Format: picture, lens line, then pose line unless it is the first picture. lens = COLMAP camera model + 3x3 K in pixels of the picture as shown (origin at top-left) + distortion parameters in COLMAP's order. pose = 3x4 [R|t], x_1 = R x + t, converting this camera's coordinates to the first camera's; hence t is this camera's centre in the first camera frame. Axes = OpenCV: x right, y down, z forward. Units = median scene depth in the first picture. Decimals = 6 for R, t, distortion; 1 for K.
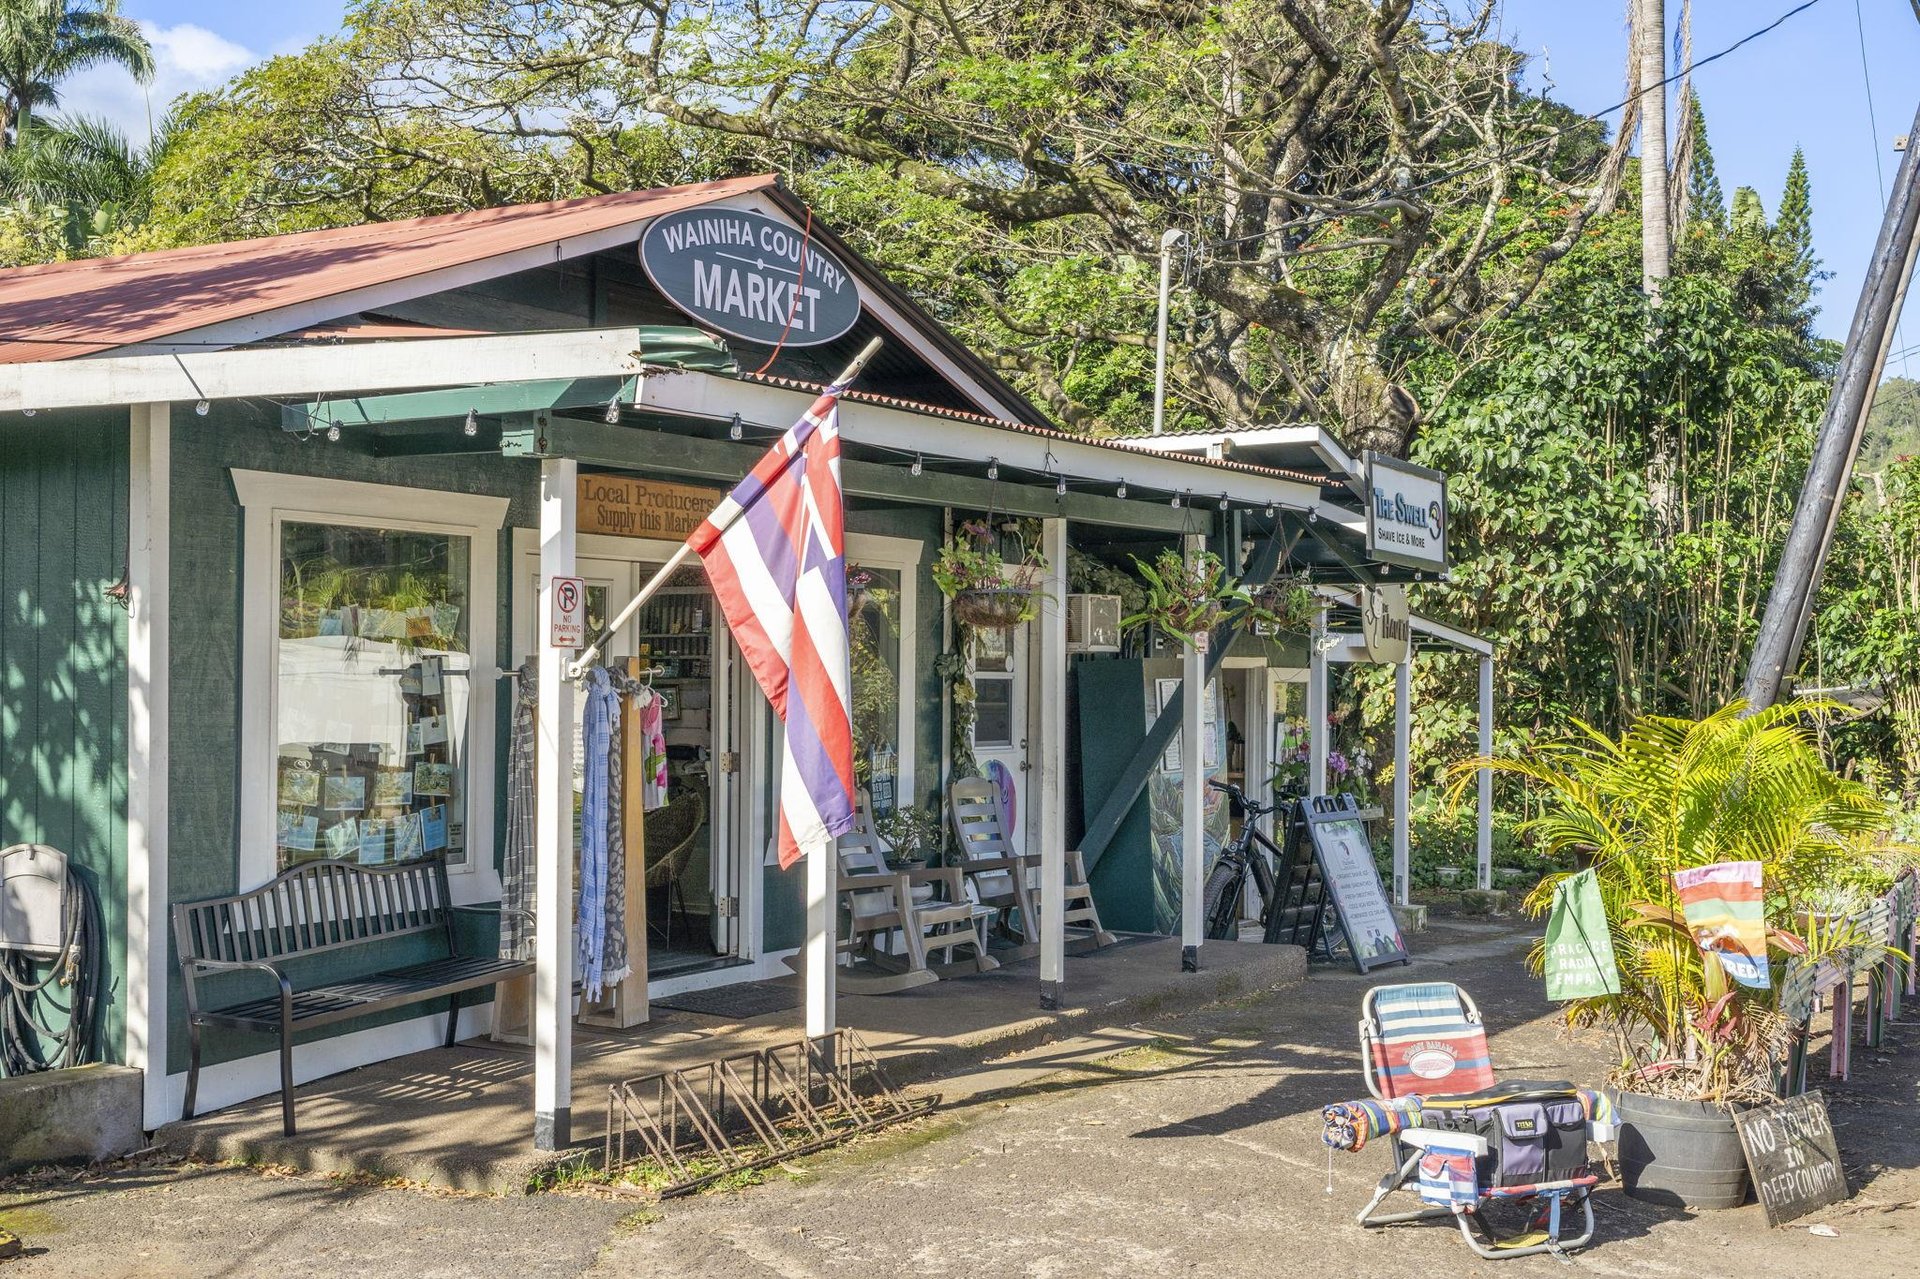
lens RADIAL K [[1968.1, 0, 960.0], [0, 1968.1, 639.5], [0, 0, 1]] dist [0.001351, -0.006804]
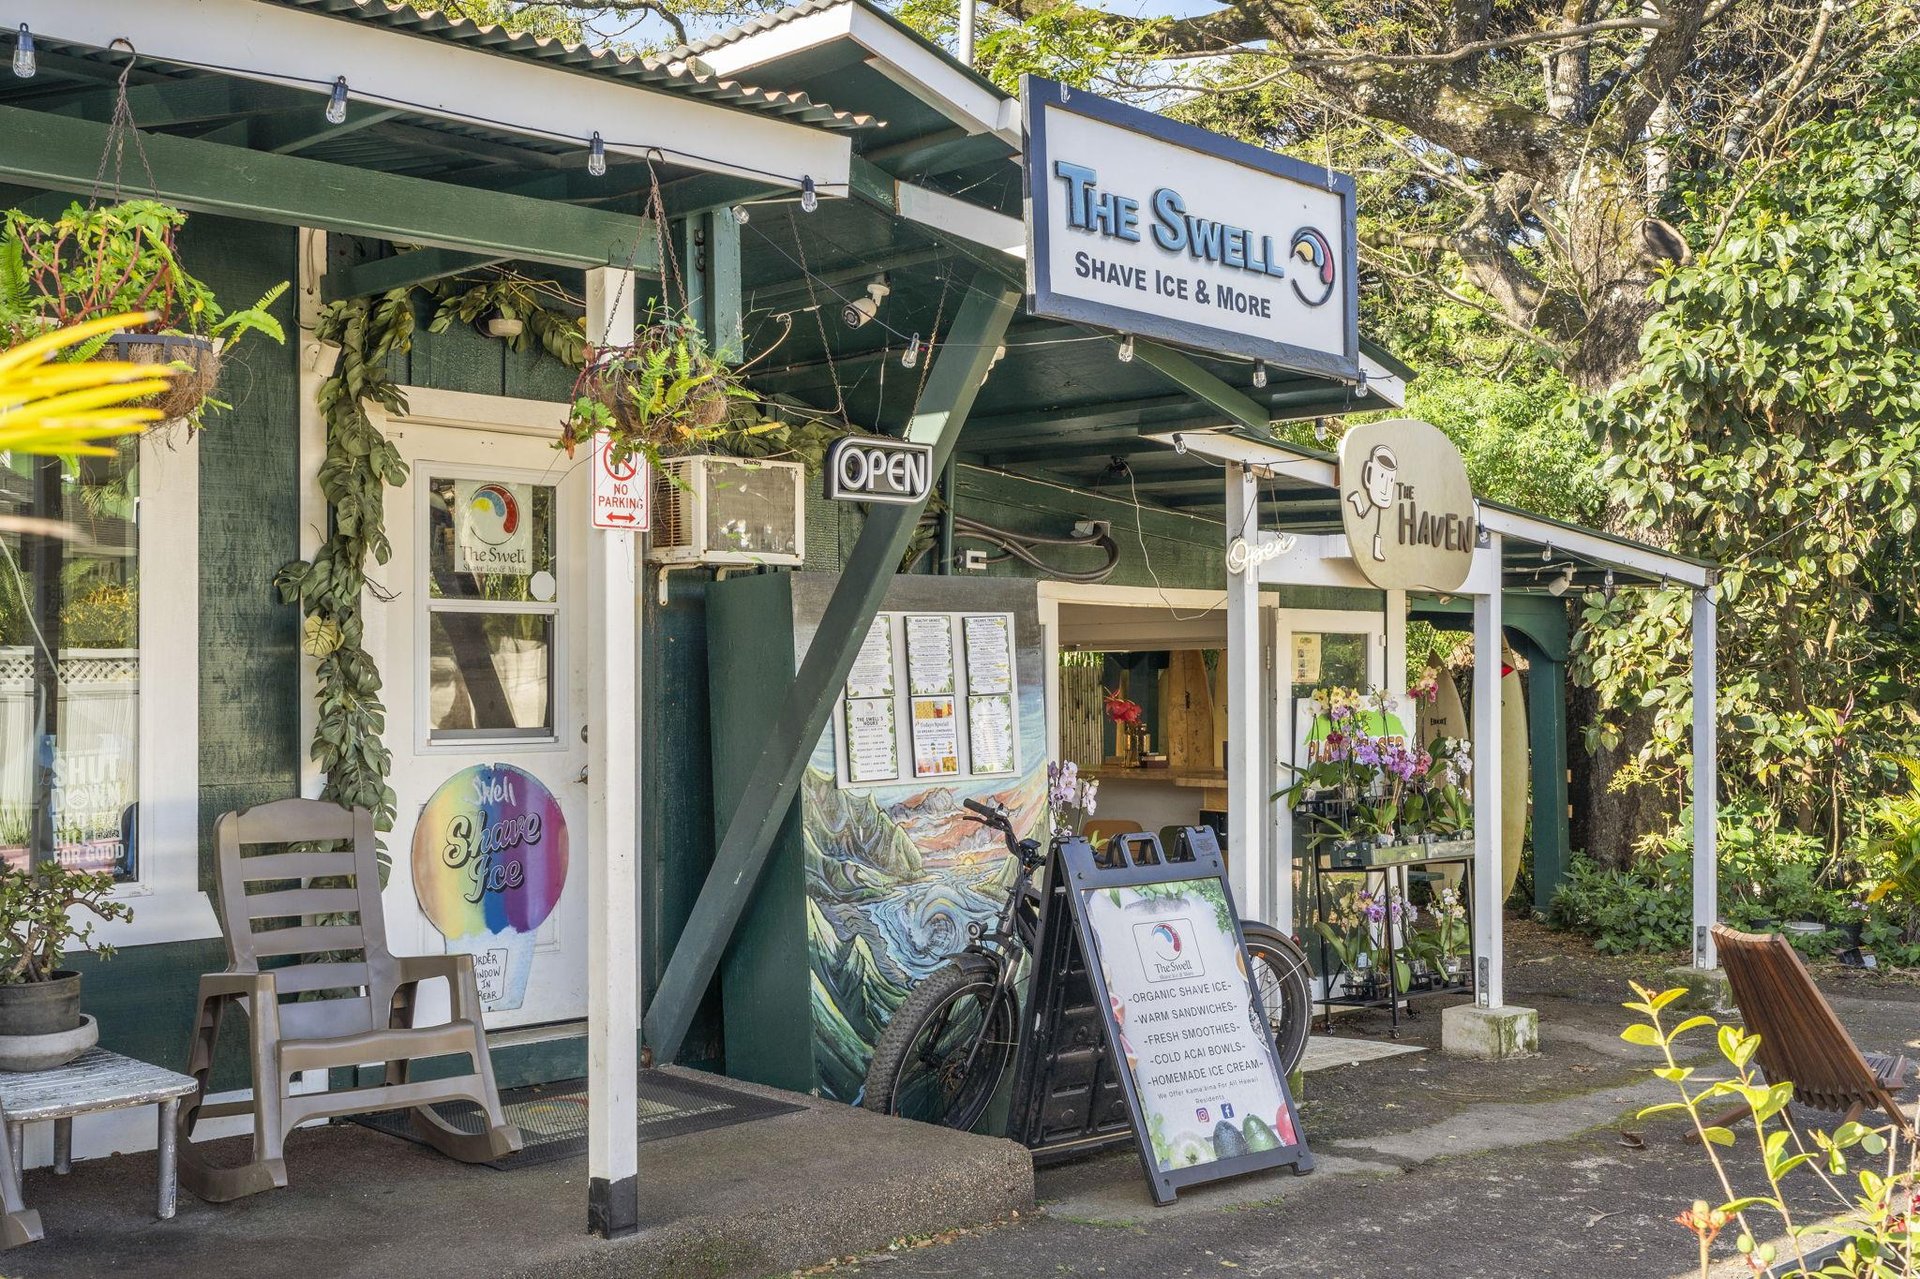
lens RADIAL K [[1968.1, 0, 960.0], [0, 1968.1, 639.5], [0, 0, 1]] dist [0.001351, -0.006804]
pose [[0.973957, -0.016037, -0.226166, 0.157320], [0.016545, 0.999863, 0.000350, 0.017454], [0.226130, -0.004083, 0.974089, 0.302510]]
